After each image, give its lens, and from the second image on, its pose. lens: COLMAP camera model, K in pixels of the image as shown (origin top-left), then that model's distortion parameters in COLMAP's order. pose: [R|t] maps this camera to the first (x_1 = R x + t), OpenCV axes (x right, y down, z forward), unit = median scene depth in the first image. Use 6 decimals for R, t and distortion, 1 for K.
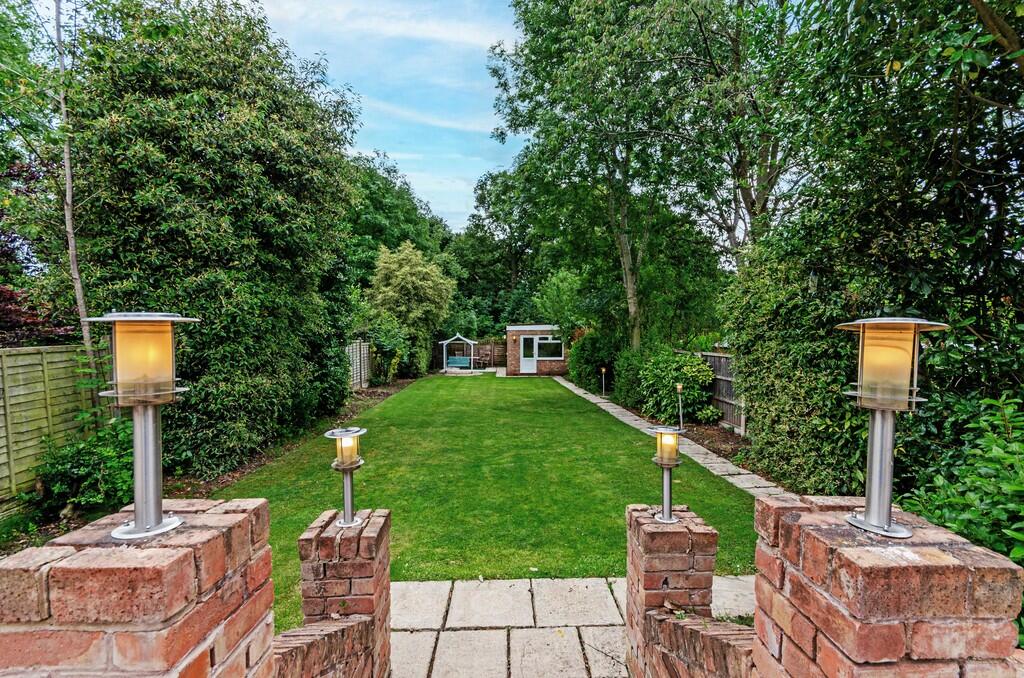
lens RADIAL K [[460.2, 0, 512.0], [0, 460.2, 339.0], [0, 0, 1]] dist [0.018275, -0.000129]
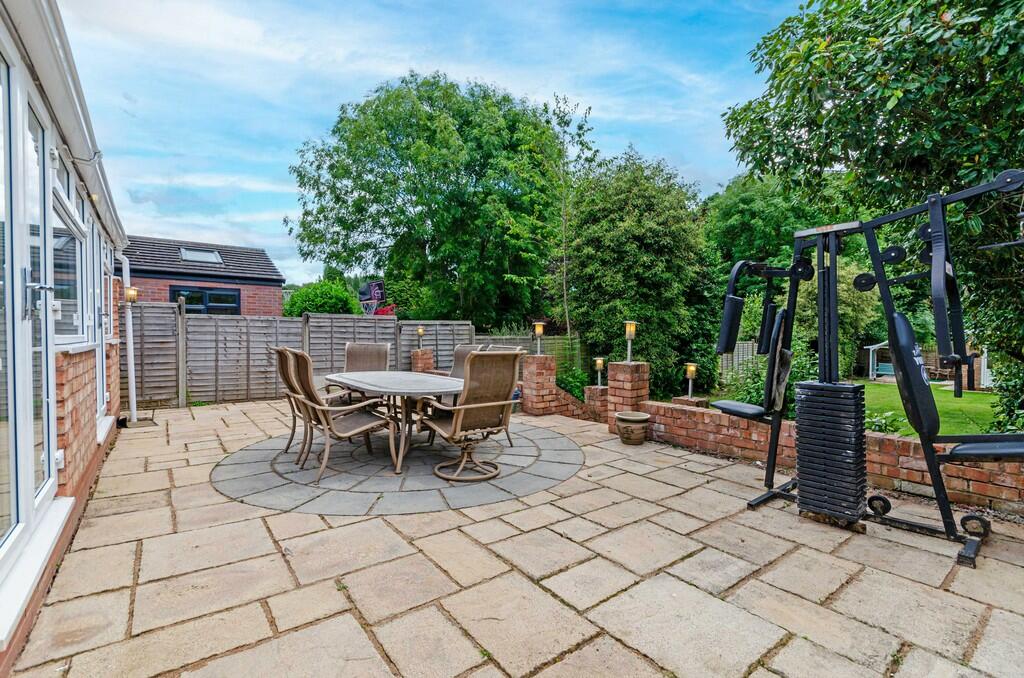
lens RADIAL K [[460.2, 0, 512.0], [0, 460.2, 339.0], [0, 0, 1]] dist [0.018275, -0.000129]
pose [[0.587242, 0.009758, -0.809353, 0.668005], [-0.021103, 0.999772, -0.003258, 0.032338], [0.809136, 0.018993, 0.587314, -0.497129]]
